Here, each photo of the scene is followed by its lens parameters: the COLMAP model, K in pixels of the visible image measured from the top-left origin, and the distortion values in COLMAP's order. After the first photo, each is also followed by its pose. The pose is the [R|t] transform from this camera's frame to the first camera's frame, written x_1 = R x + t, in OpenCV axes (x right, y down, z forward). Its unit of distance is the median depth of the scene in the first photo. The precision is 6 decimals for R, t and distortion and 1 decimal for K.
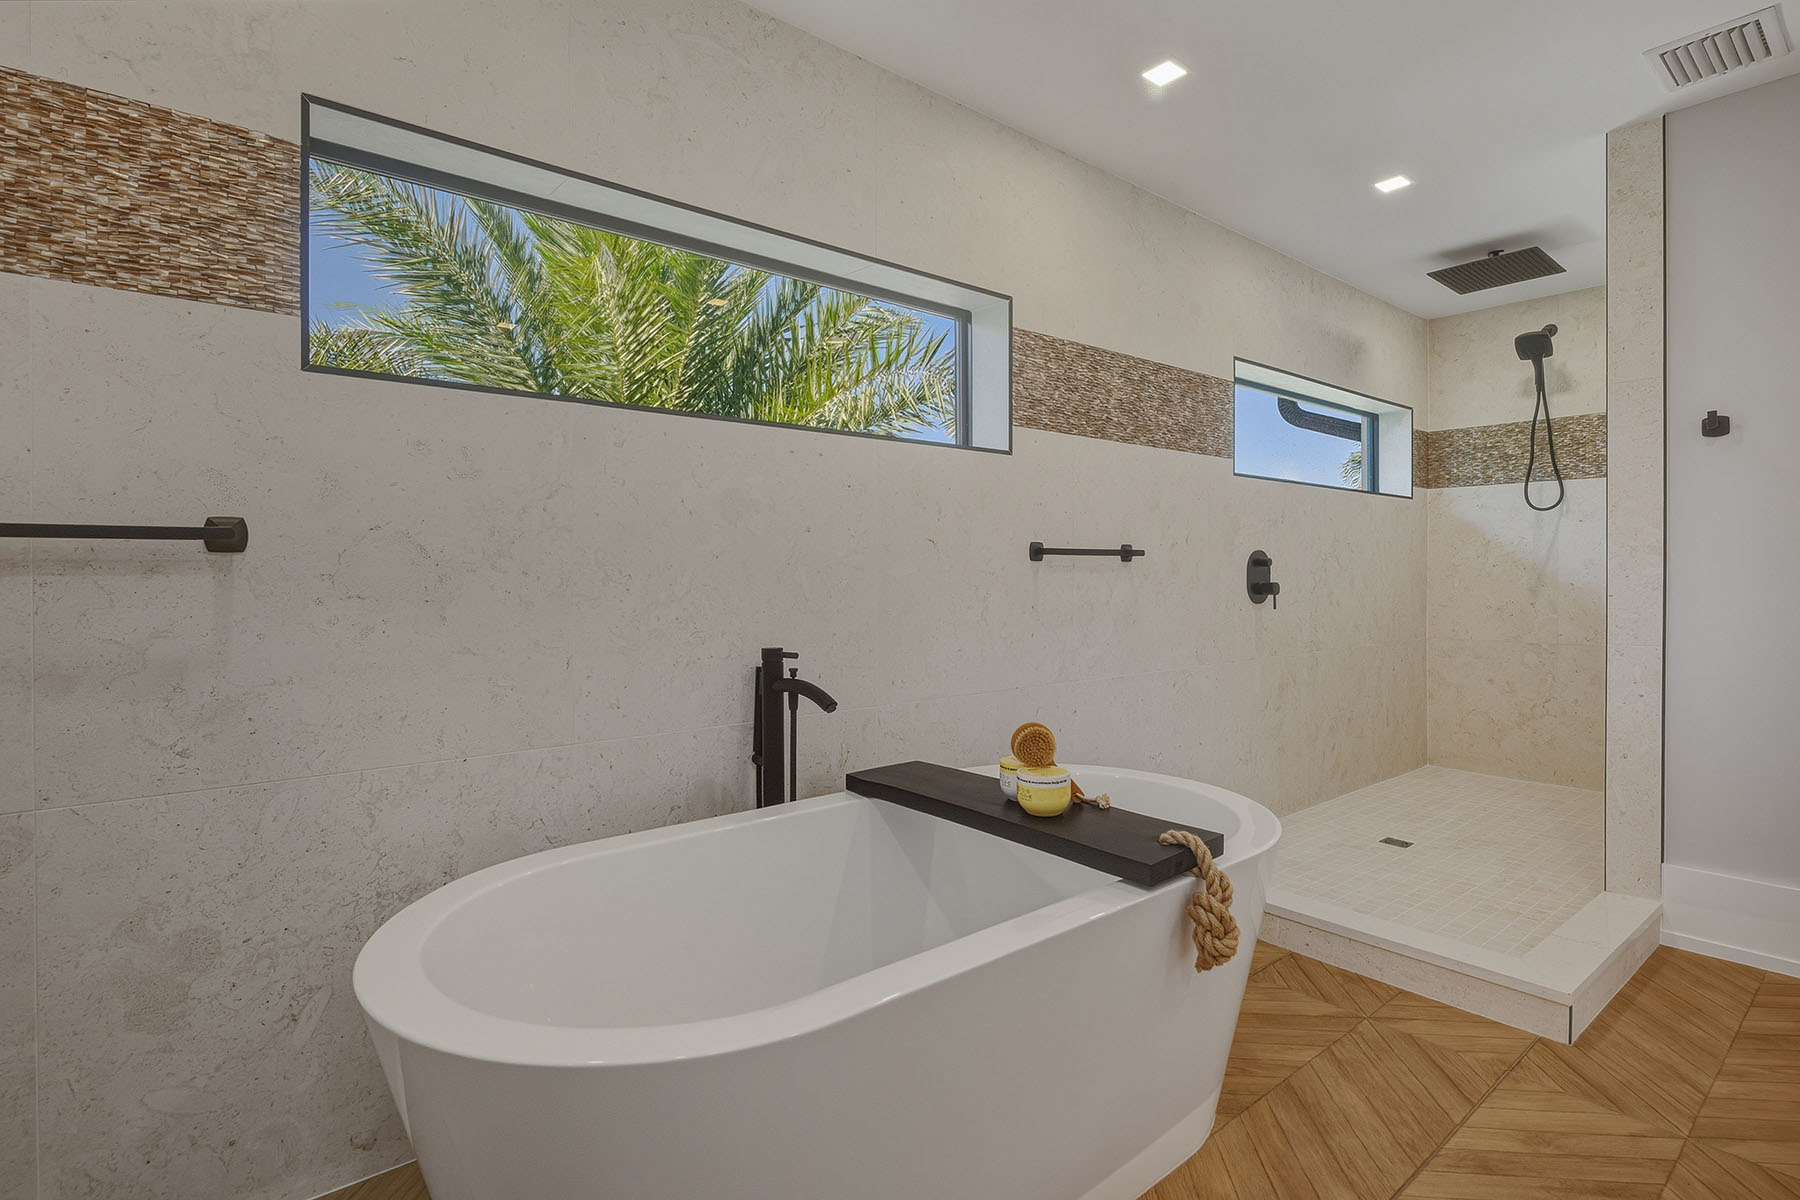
lens RADIAL K [[885.8, 0, 903.6], [0, 885.8, 578.4], [0, 0, 1]] dist [0.003542, -0.000328]
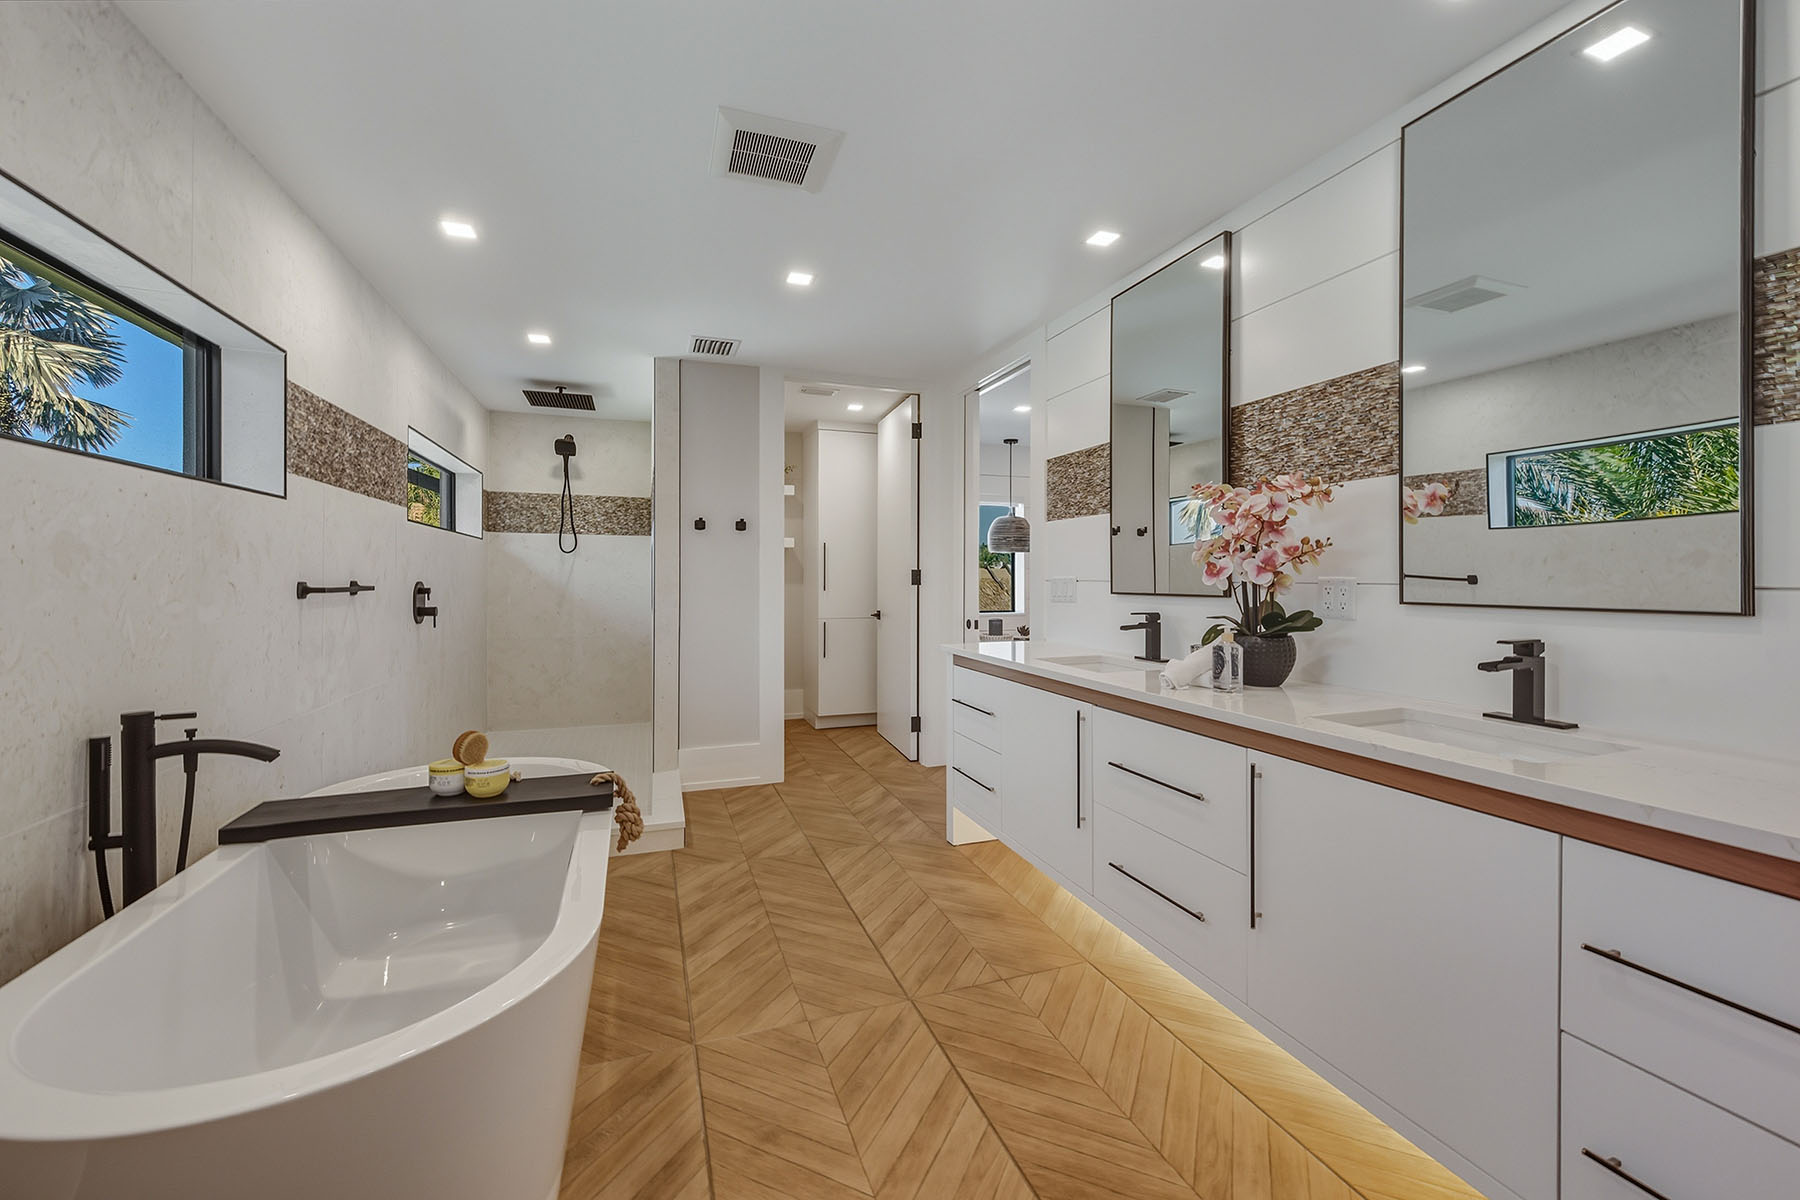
lens RADIAL K [[725.8, 0, 902.4], [0, 725.8, 584.9], [0, 0, 1]] dist [0.000581, -0.000114]
pose [[0.340977, -0.005436, 0.940056, -0.442765], [0.001842, 0.999985, 0.005114, -0.041197], [-0.940070, -0.000012, 0.340982, 0.013143]]
